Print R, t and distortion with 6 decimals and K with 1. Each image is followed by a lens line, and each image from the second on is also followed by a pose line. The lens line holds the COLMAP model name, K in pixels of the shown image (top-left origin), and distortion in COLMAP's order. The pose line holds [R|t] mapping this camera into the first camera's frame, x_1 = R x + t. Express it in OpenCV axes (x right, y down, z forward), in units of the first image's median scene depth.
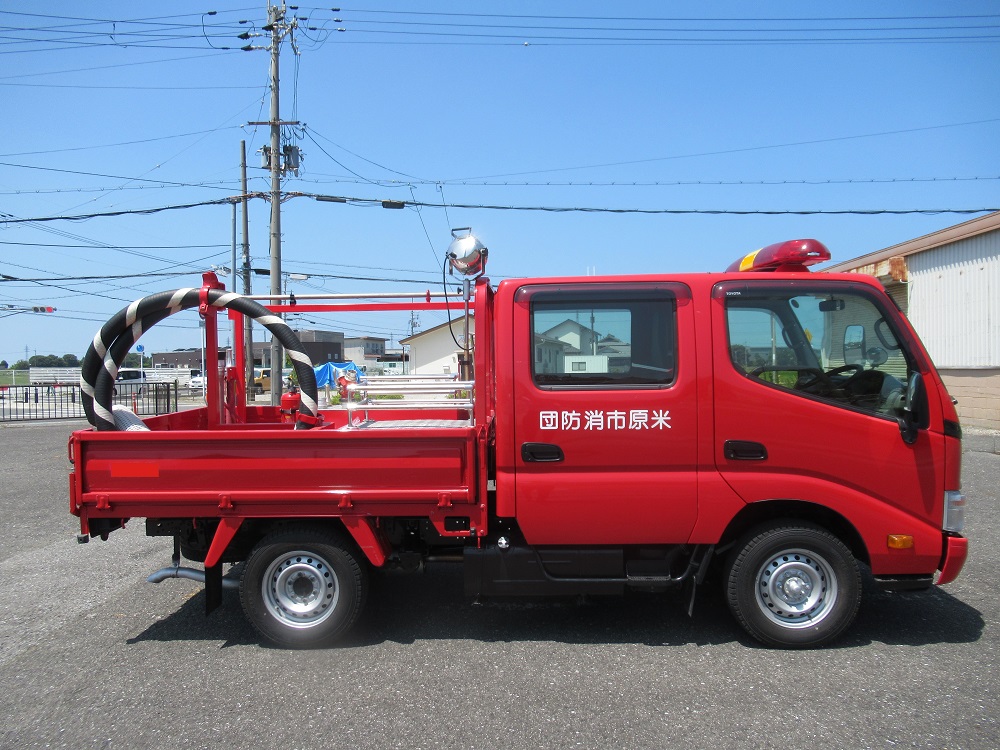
lens RADIAL K [[739.7, 0, 498.3], [0, 739.7, 381.9], [0, 0, 1]] dist [-0.004750, -0.000259]
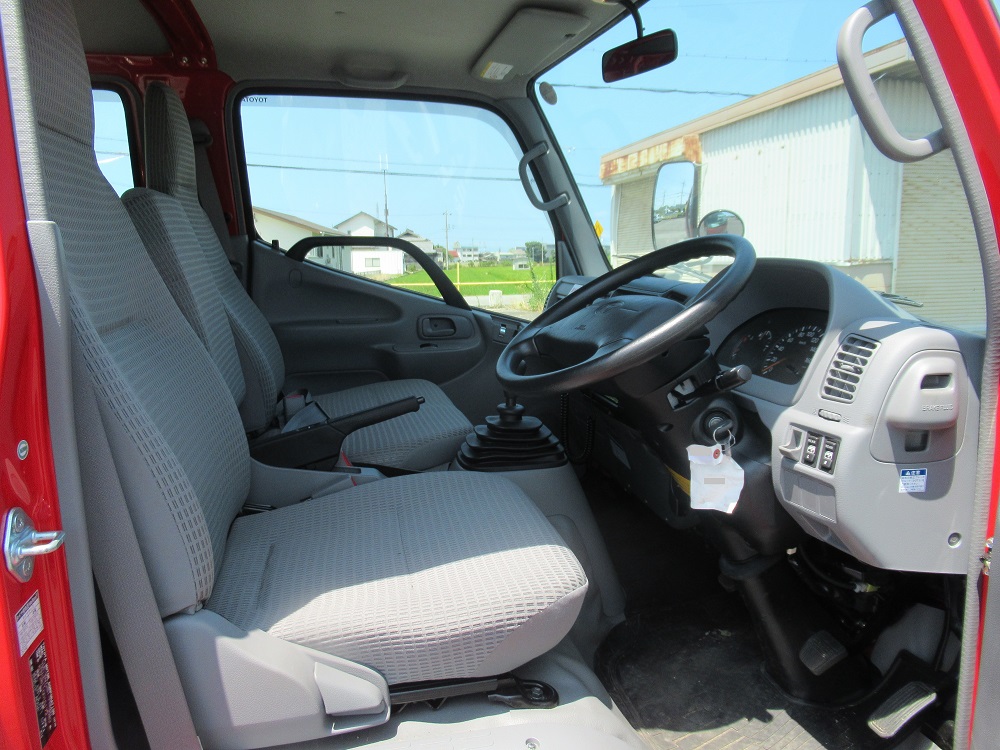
lens RADIAL K [[739.7, 0, 504.8], [0, 739.7, 370.3], [0, 0, 1]] dist [-0.004750, -0.000259]
pose [[0.963248, -0.038970, 0.265771, 0.087503], [0.005925, 0.992262, 0.124021, -0.002468], [-0.268548, -0.117888, 0.956025, 0.198879]]
